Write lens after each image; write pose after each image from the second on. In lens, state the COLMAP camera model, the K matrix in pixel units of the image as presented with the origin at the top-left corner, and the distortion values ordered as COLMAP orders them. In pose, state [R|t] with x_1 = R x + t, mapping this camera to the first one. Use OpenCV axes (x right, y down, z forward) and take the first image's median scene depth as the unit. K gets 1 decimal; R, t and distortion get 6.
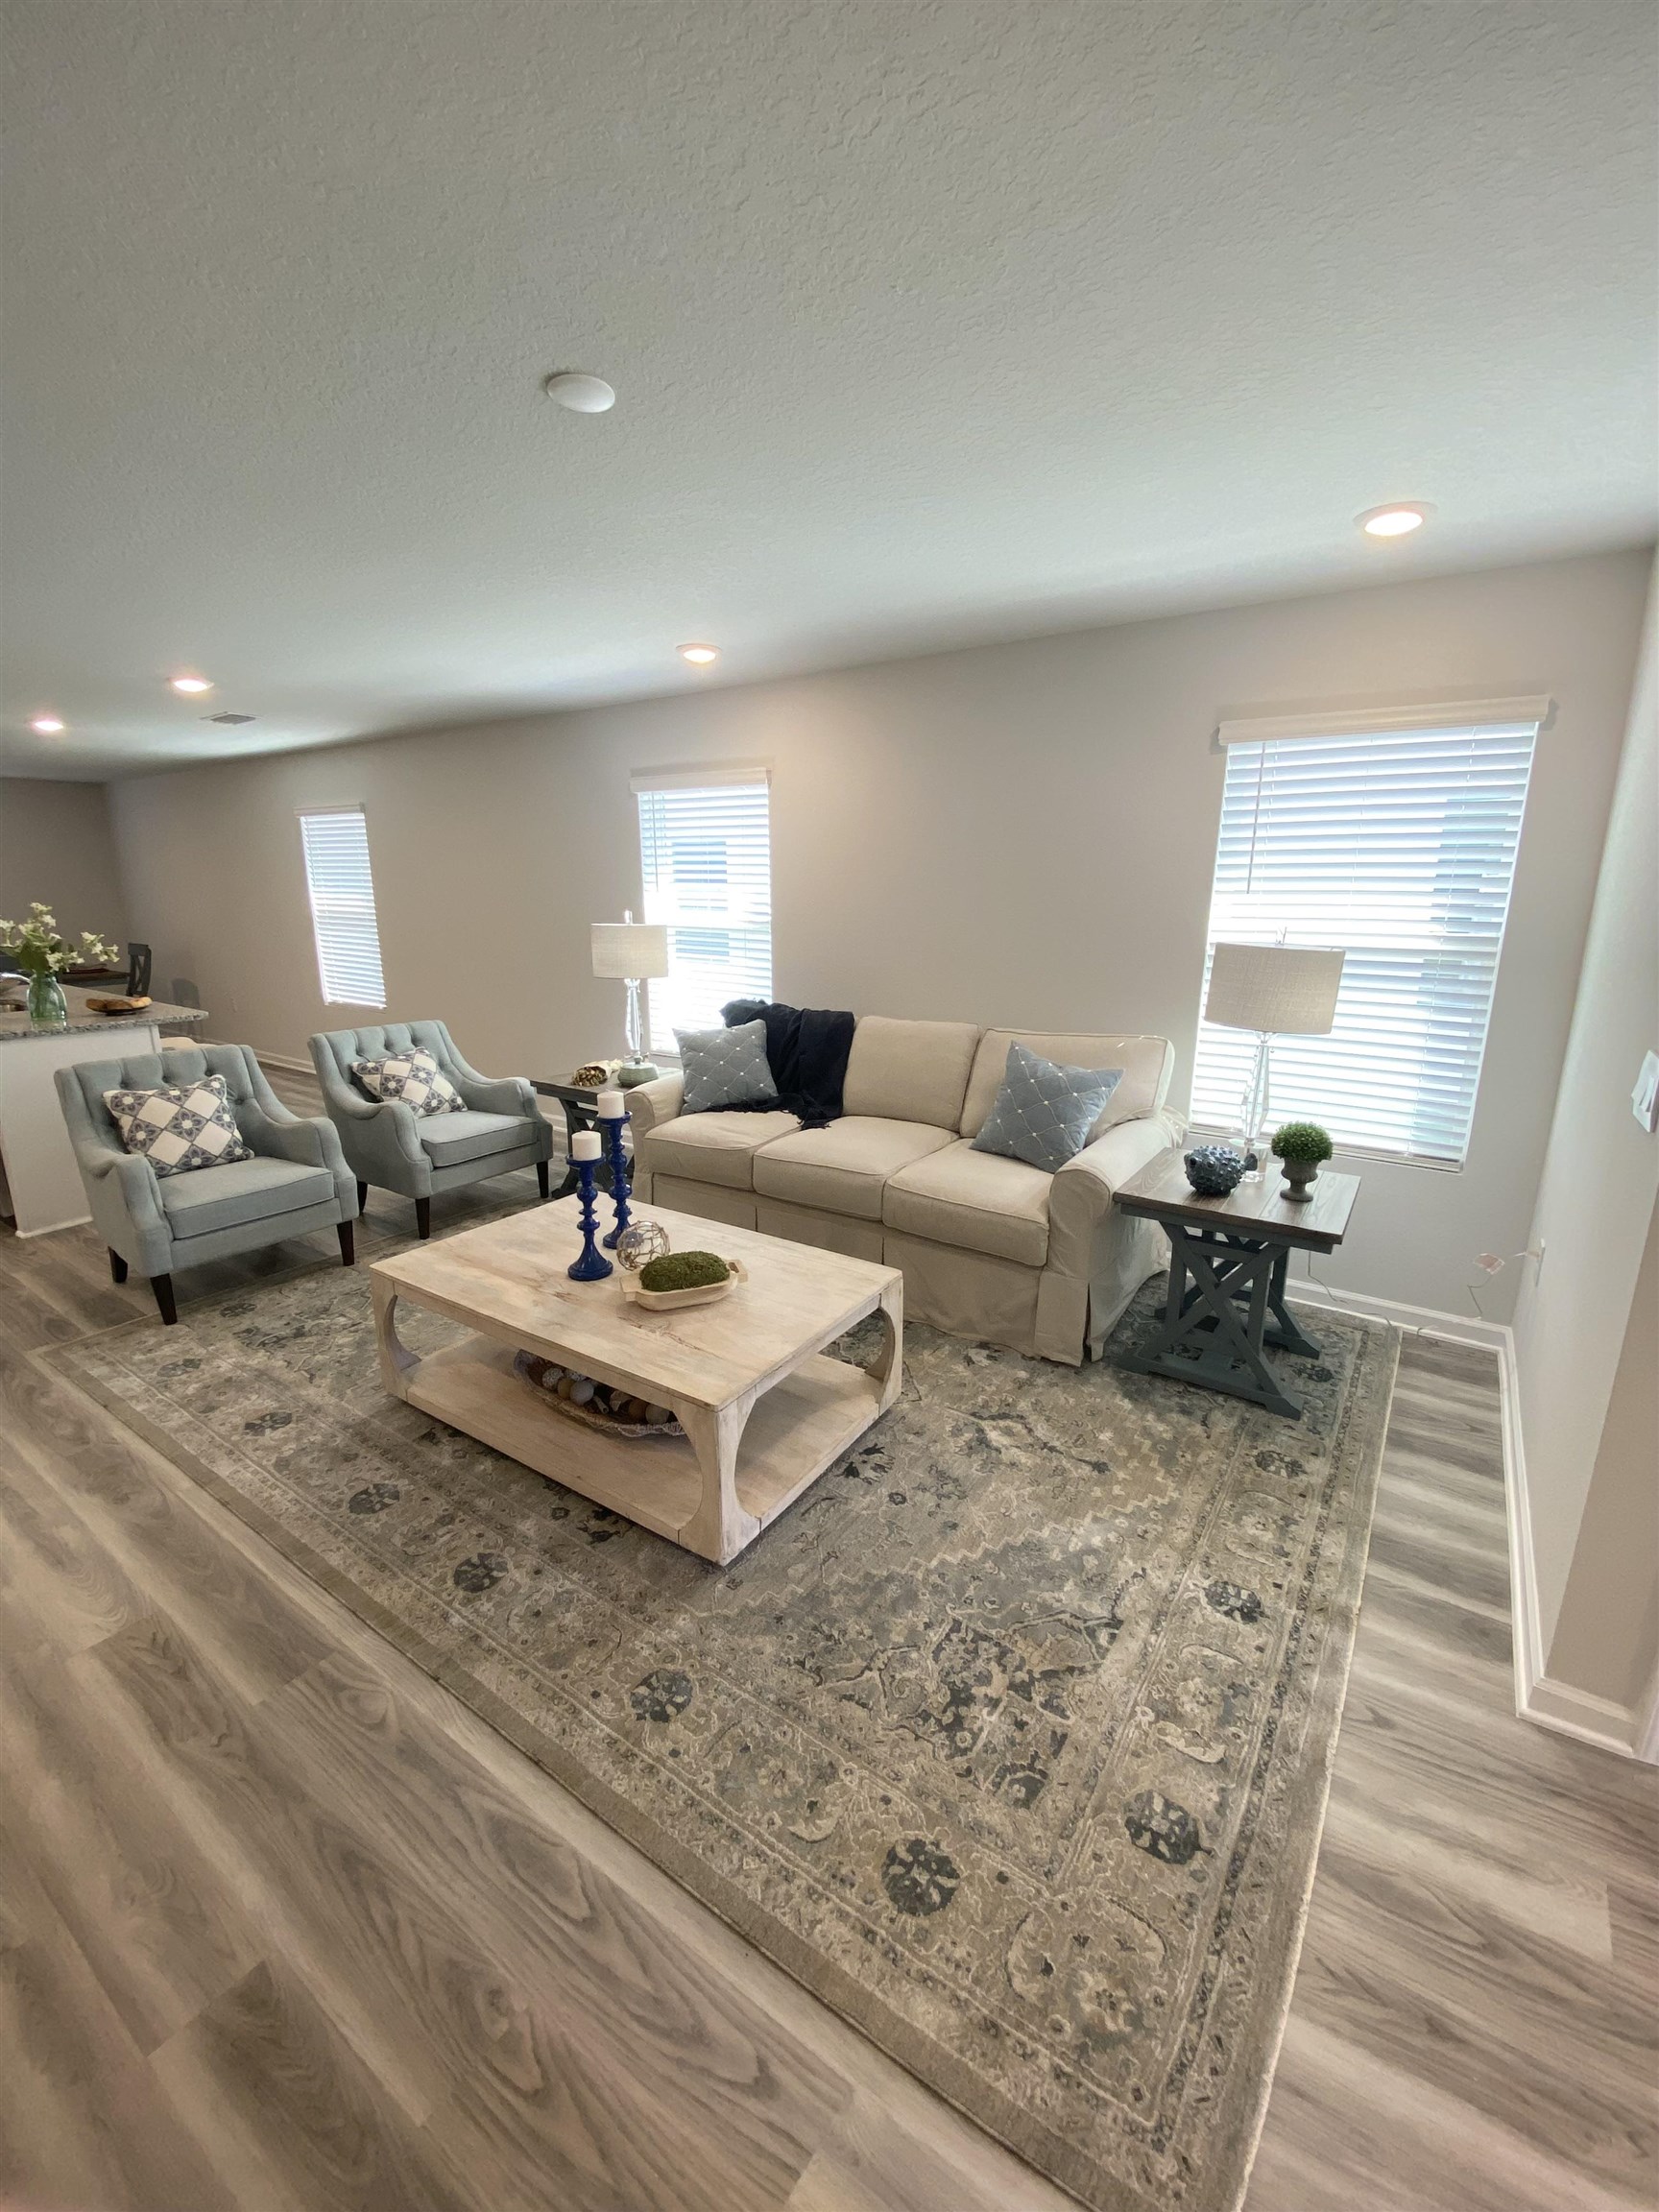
lens RADIAL K [[893.4, 0, 829.4], [0, 893.4, 1092.8], [0, 0, 1]] dist [0.022266, -0.019272]
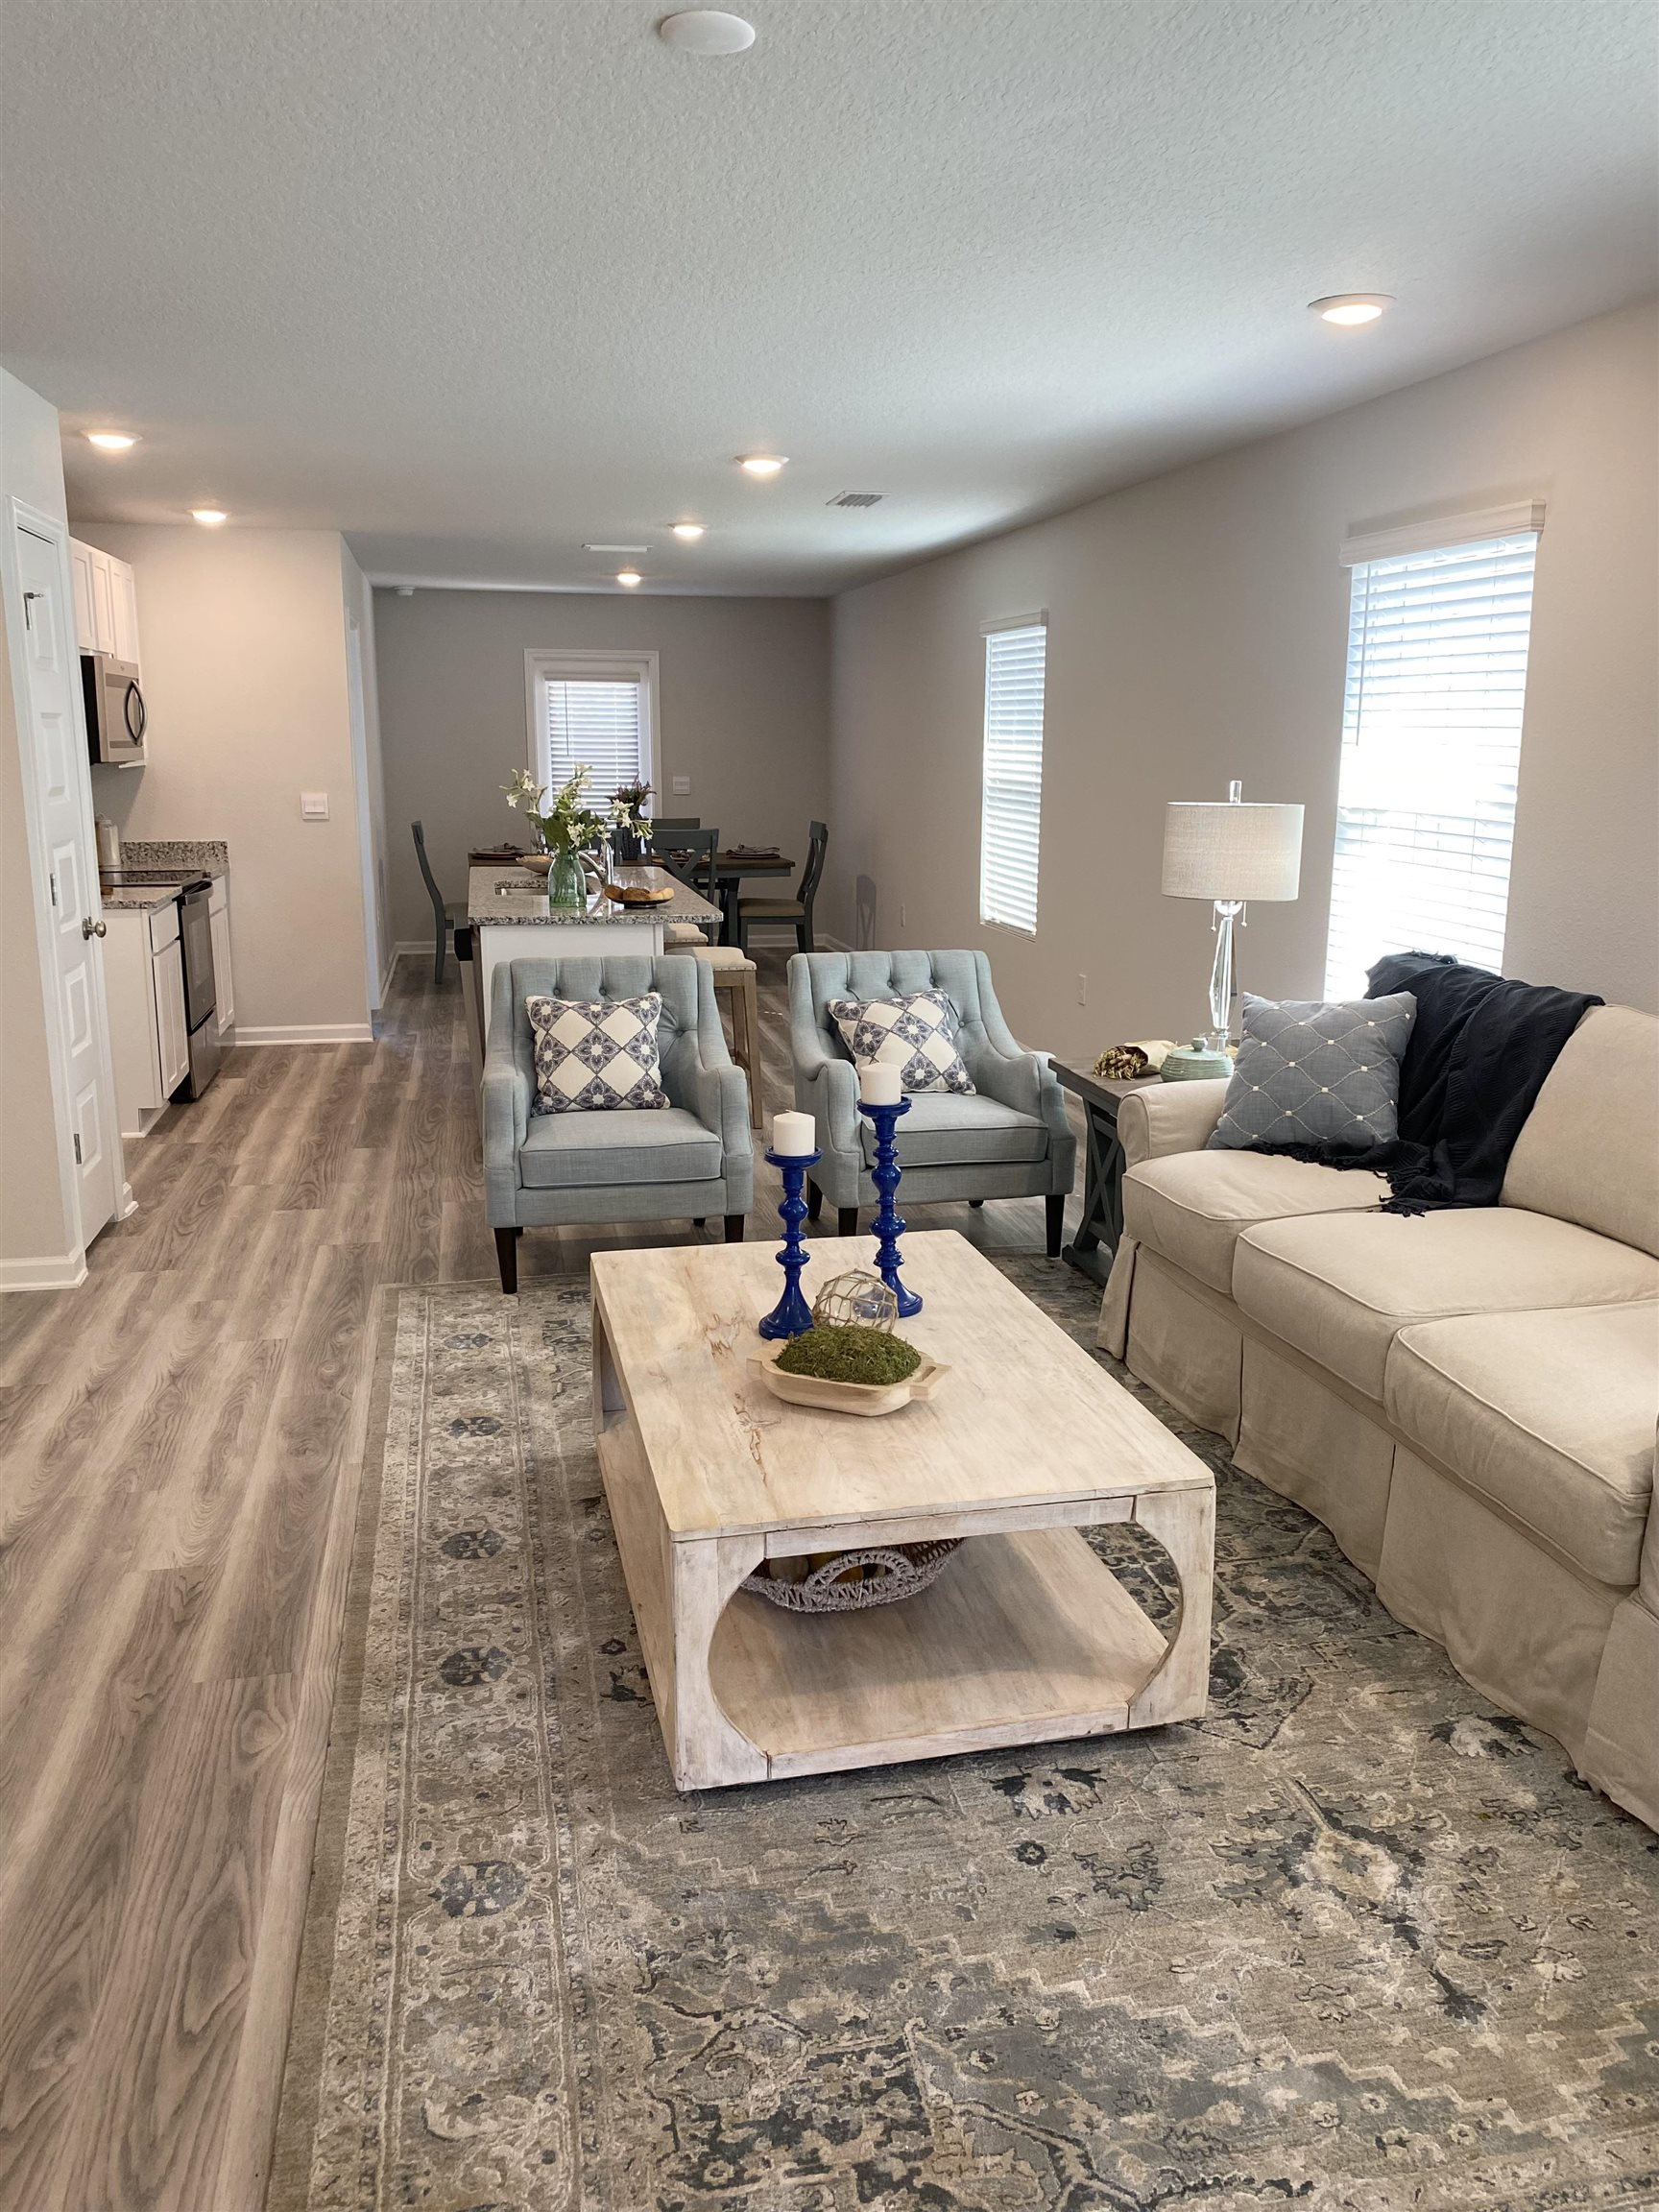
lens RADIAL K [[1681.2, 0, 839.3], [0, 1681.2, 1080.9], [0, 0, 1]] dist [0.060665, -0.054649]
pose [[0.728801, 0.135765, -0.671131, 0.530534], [-0.152848, 0.987671, 0.033816, -0.025109], [0.667448, 0.077936, 0.740567, 0.100931]]
